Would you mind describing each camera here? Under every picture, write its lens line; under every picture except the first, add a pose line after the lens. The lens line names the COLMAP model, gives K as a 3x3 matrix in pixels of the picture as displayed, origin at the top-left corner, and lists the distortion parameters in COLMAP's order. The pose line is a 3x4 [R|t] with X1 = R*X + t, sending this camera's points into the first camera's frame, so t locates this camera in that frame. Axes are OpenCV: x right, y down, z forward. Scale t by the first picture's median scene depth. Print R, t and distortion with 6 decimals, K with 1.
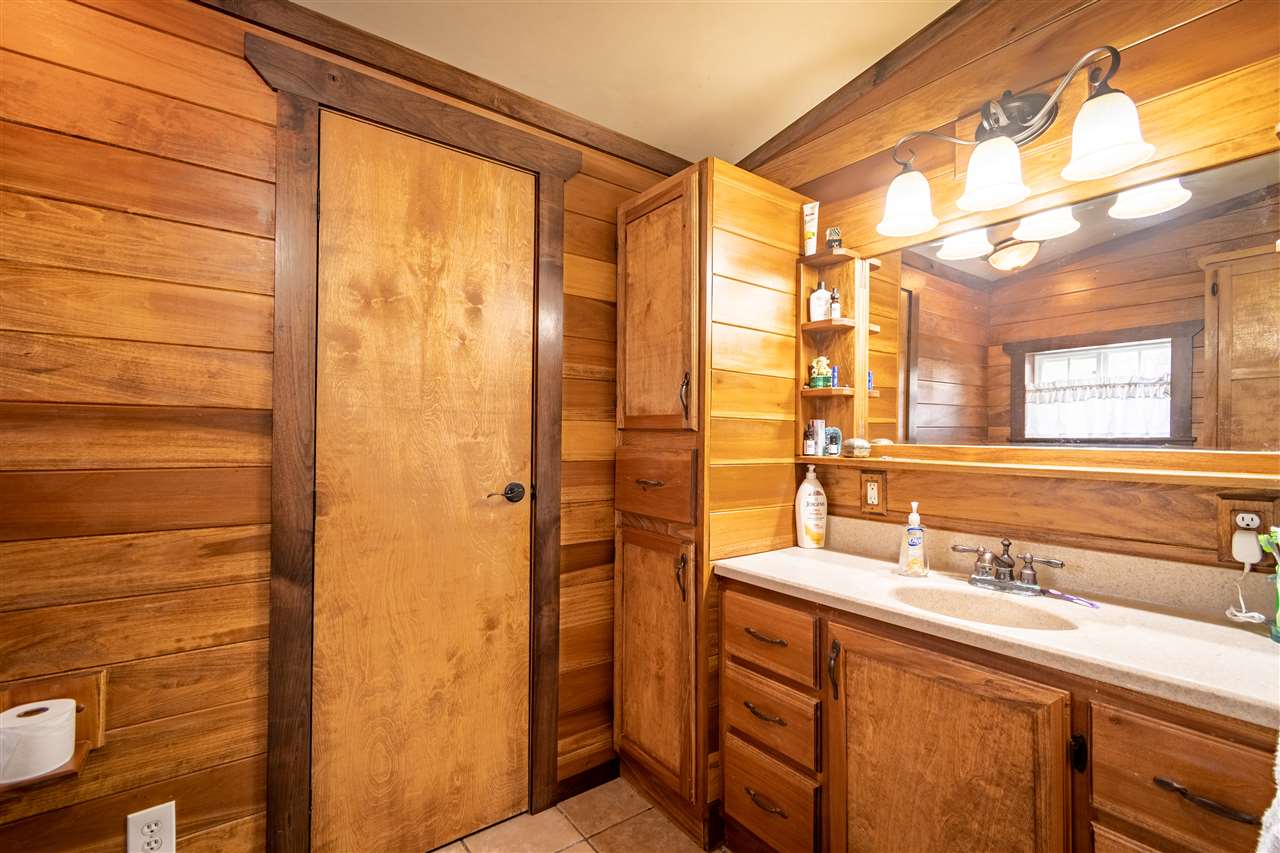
lens RADIAL K [[565.6, 0, 639.7], [0, 565.6, 436.5], [0, 0, 1]] dist [0.000779, 0.000051]
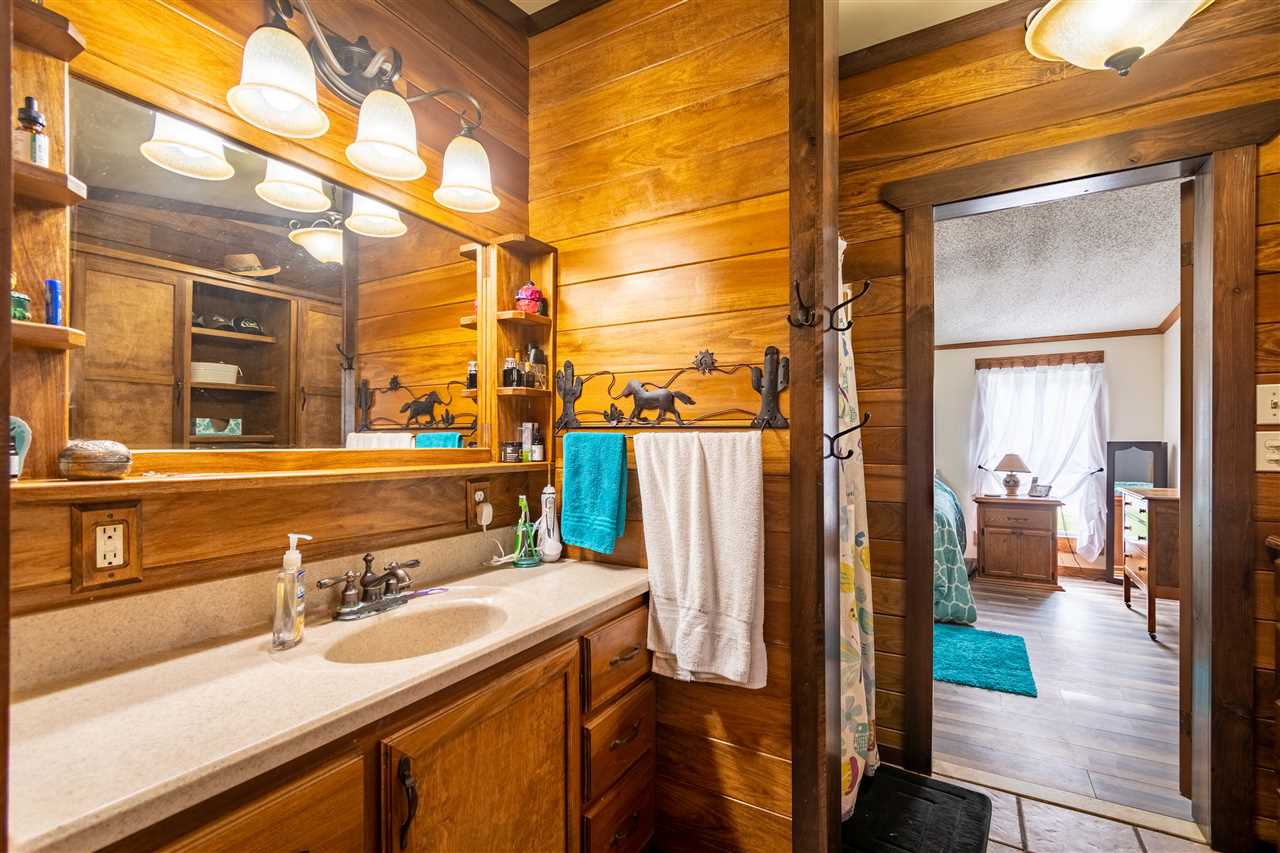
lens RADIAL K [[565.6, 0, 639.7], [0, 565.6, 436.5], [0, 0, 1]] dist [0.000779, 0.000051]
pose [[-0.384782, 0.006012, 0.922988, -0.301391], [0.003763, 0.999981, -0.004945, 0.004686], [-0.923000, 0.001570, -0.384798, 0.878158]]
